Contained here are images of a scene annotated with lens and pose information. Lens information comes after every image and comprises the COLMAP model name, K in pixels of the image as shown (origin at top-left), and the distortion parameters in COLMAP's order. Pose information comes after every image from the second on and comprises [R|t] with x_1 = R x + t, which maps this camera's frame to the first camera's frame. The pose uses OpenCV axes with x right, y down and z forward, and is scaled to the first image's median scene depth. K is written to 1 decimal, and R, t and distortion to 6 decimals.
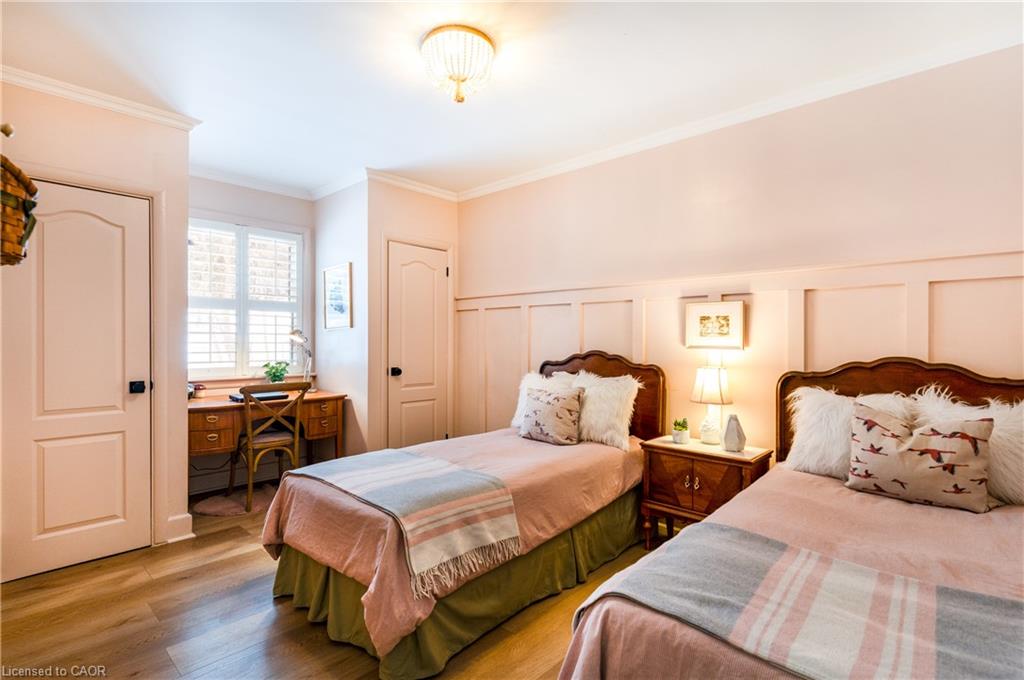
lens RADIAL K [[489.0, 0, 510.4], [0, 489.0, 342.8], [0, 0, 1]] dist [0.000286, 0.000465]
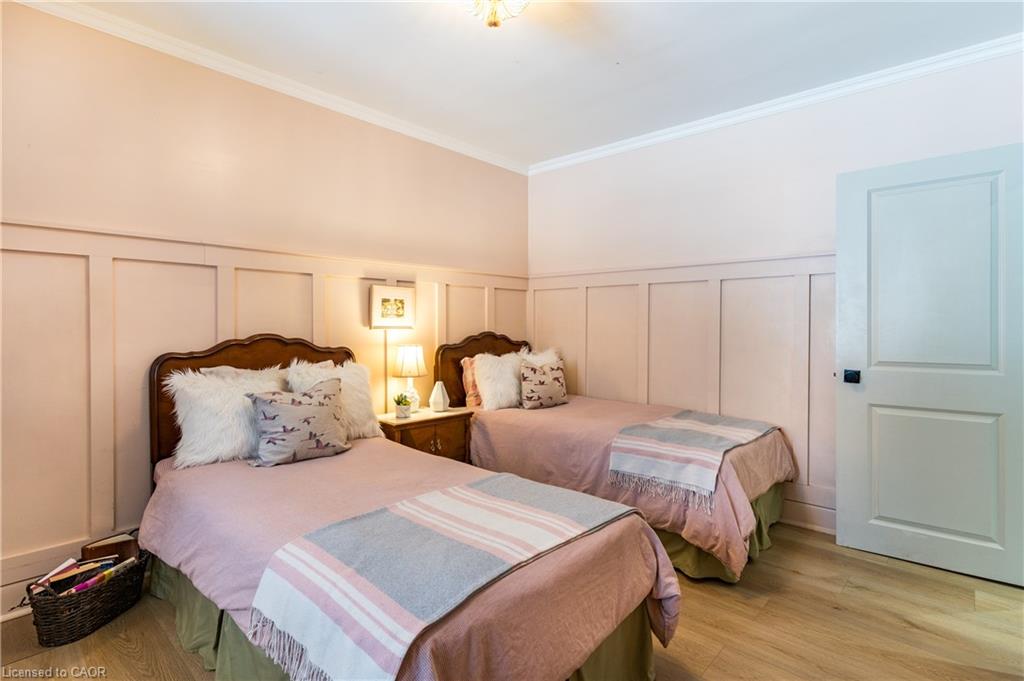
lens RADIAL K [[489.0, 0, 510.7], [0, 489.0, 331.7], [0, 0, 1]] dist [0.000286, 0.000465]
pose [[0.018511, -0.023459, 0.999553, -0.692481], [-0.001604, 0.999723, 0.023493, -0.007369], [-0.999827, -0.002038, 0.018468, 0.720242]]
